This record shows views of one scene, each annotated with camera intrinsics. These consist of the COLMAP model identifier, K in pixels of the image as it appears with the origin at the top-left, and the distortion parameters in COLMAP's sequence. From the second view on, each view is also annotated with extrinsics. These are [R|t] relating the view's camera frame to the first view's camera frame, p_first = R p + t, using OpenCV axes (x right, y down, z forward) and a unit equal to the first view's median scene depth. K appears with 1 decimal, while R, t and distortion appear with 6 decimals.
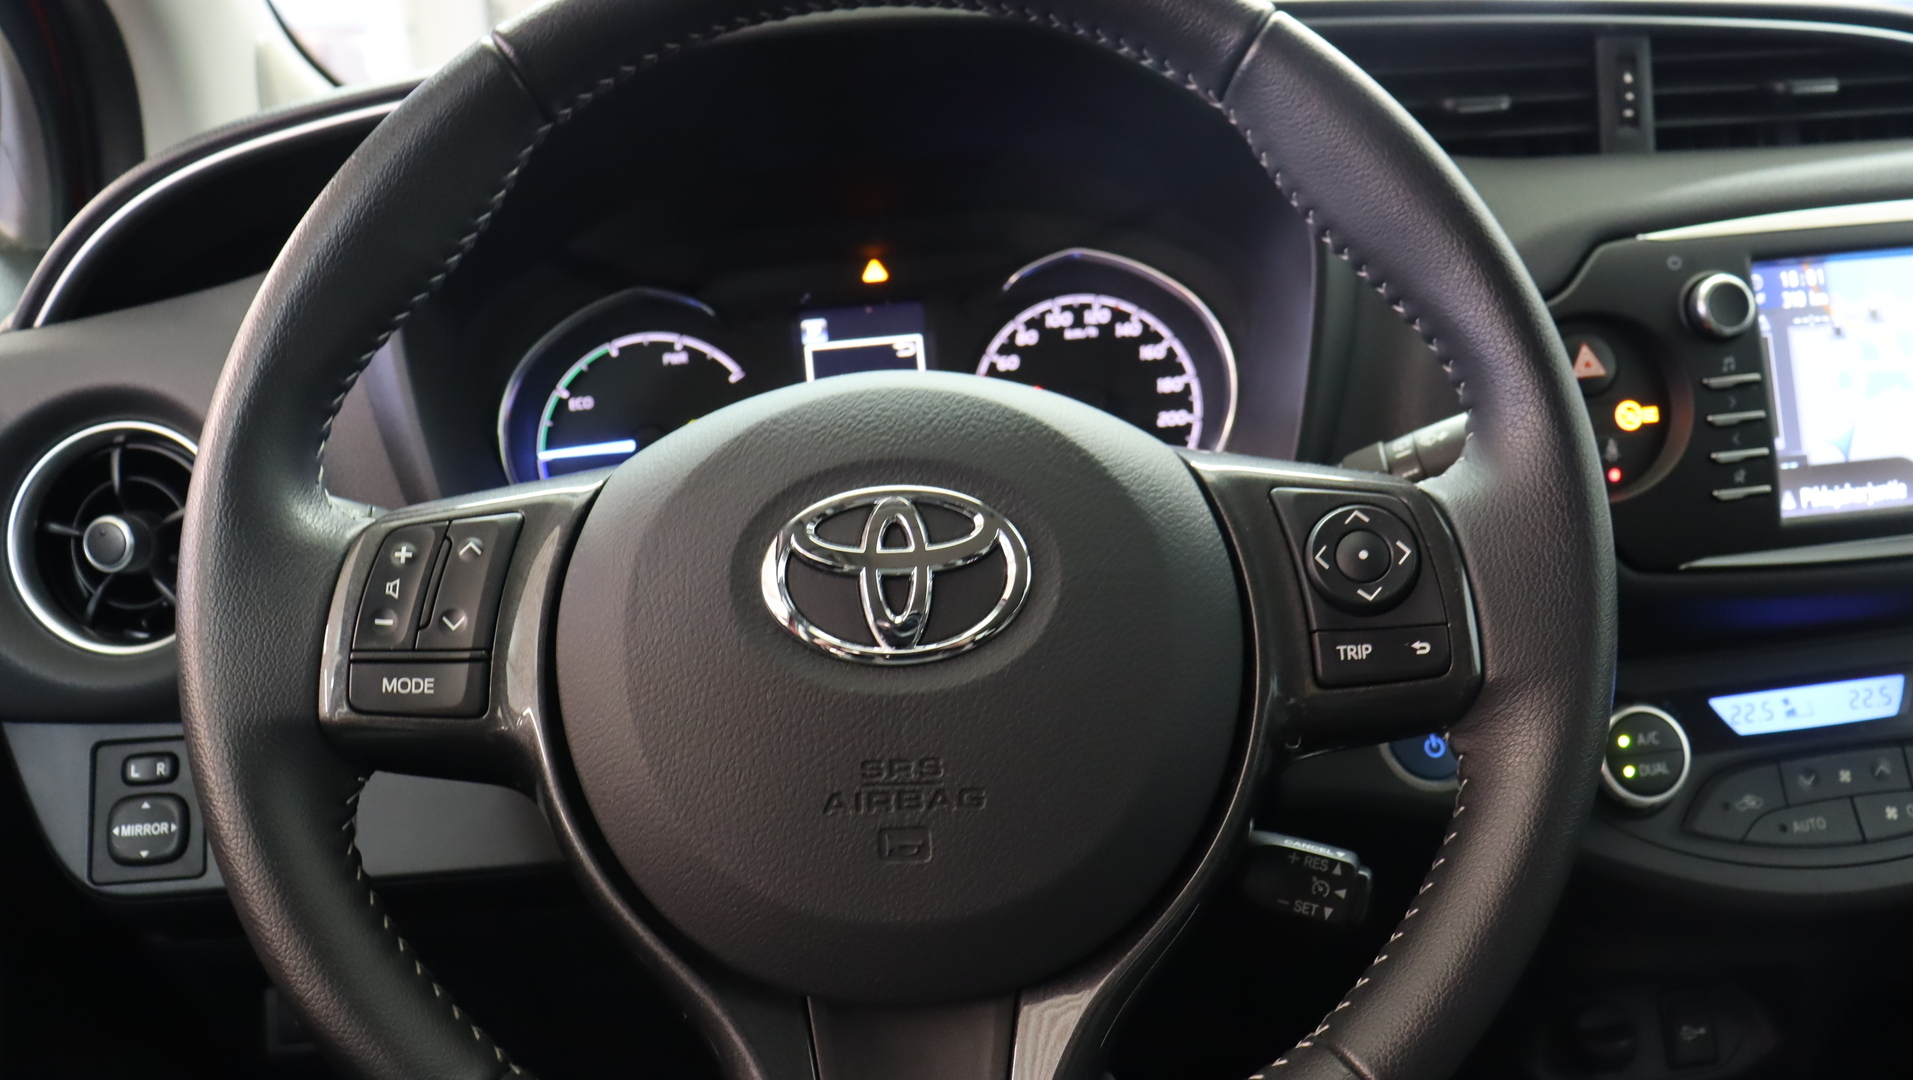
lens RADIAL K [[1568.2, 0, 966.9], [0, 1568.2, 526.3], [0, 0, 1]] dist [-0.169699, 0.129213]
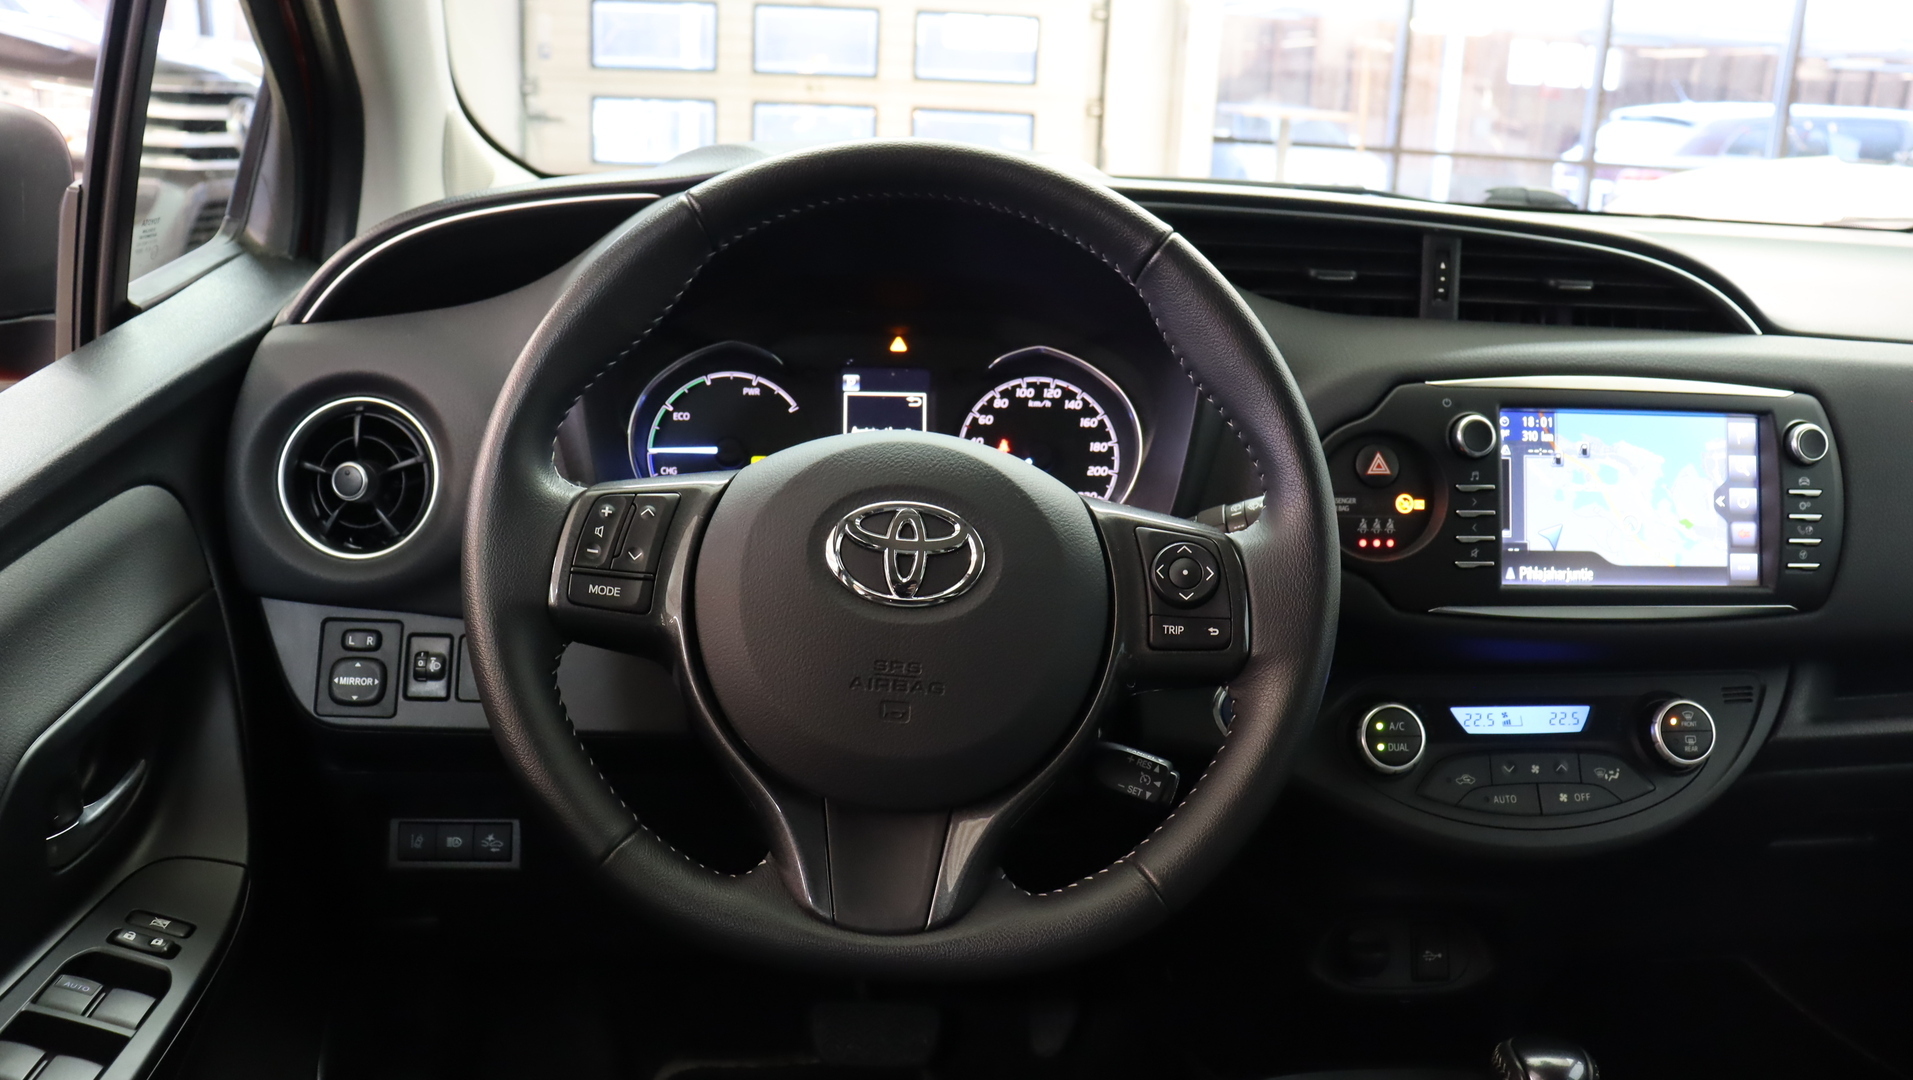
lens RADIAL K [[1582.8, 0, 956.5], [0, 1582.8, 540.0], [0, 0, 1]] dist [-0.183596, 0.167765]
pose [[0.994347, 0.104906, 0.016379, -0.013819], [-0.104926, 0.994480, 0.000350, 0.006491], [-0.016252, -0.002066, 0.999866, -0.490769]]
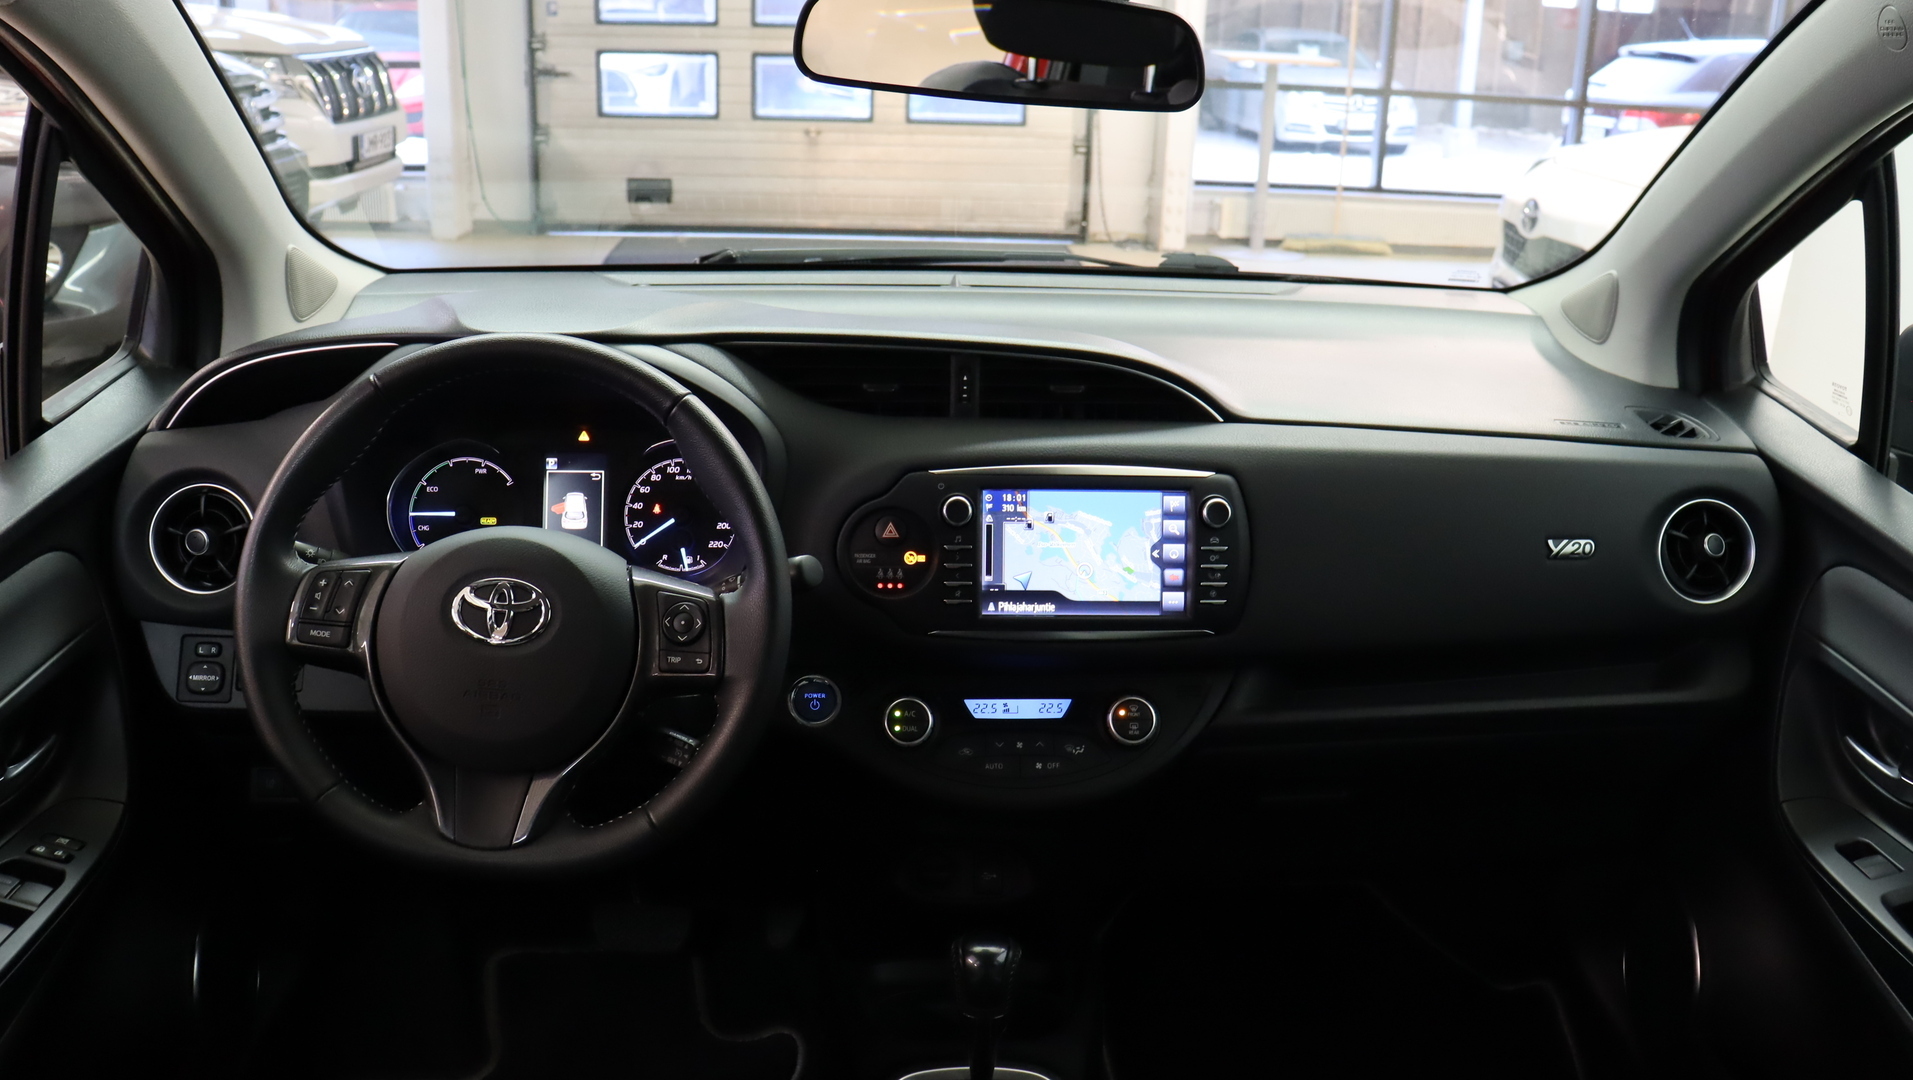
lens RADIAL K [[1582.8, 0, 956.5], [0, 1582.8, 540.0], [0, 0, 1]] dist [-0.183596, 0.167765]
pose [[0.994591, 0.103535, -0.008314, 0.512118], [-0.102964, 0.993309, 0.052297, -0.215463], [0.013673, -0.051158, 0.998597, -1.138725]]
